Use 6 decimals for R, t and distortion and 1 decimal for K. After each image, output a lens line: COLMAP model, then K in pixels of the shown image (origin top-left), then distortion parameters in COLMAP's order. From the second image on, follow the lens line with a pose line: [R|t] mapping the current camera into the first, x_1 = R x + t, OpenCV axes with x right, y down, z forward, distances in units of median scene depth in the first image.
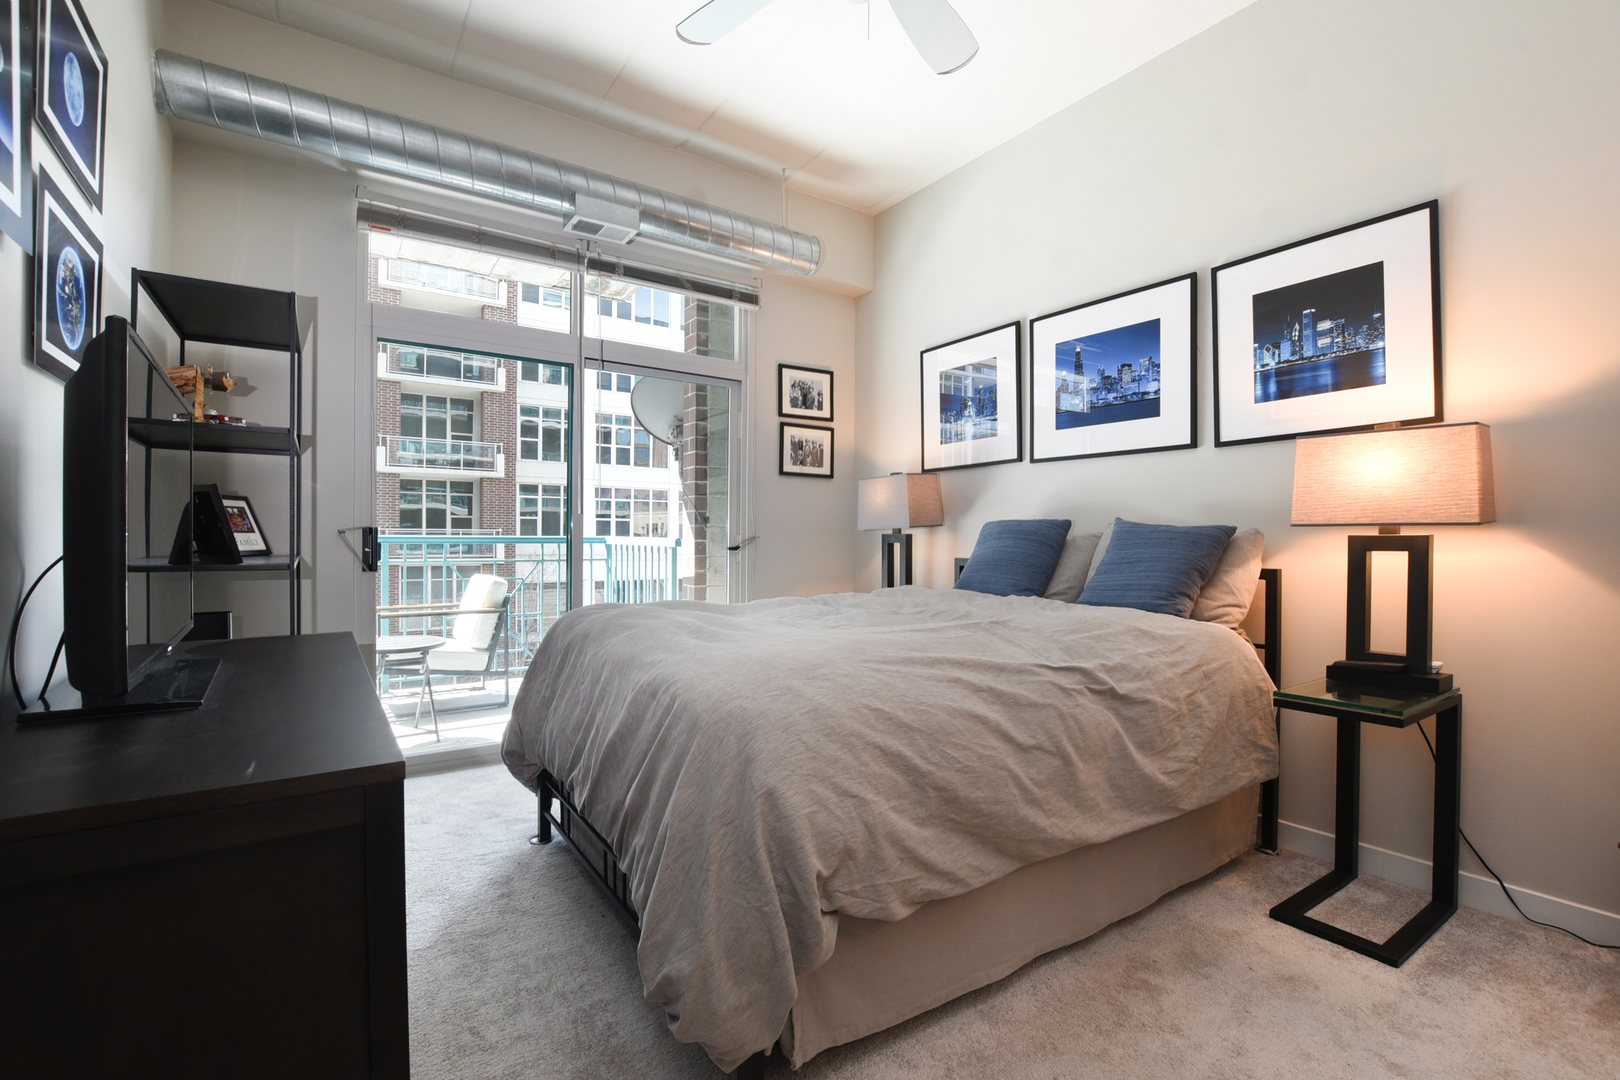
lens RADIAL K [[717.3, 0, 820.2], [0, 717.3, 544.4], [0, 0, 1]] dist [-0.035166, 0.005156]
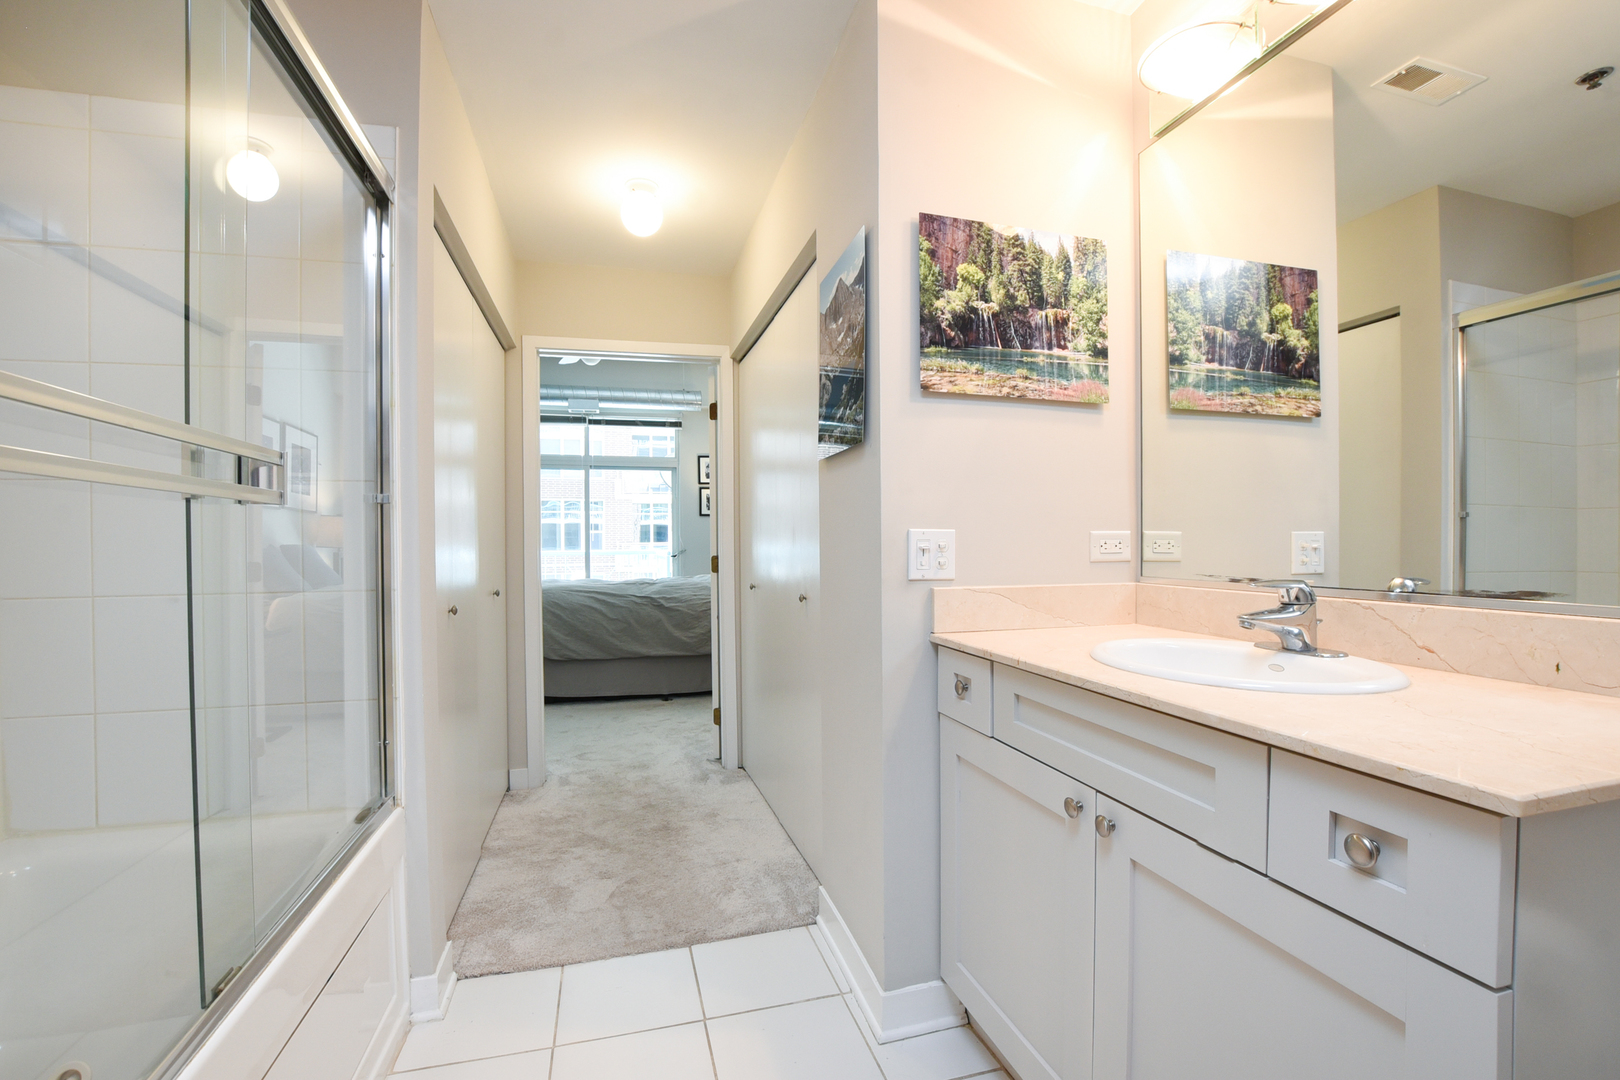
lens RADIAL K [[689.6, 0, 809.8], [0, 689.6, 543.3], [0, 0, 1]] dist [-0.018176, -0.000518]
pose [[0.947821, -0.010747, -0.318622, 1.800916], [0.007761, 0.999913, -0.010641, -0.008652], [0.318709, 0.007613, 0.947822, -1.385243]]
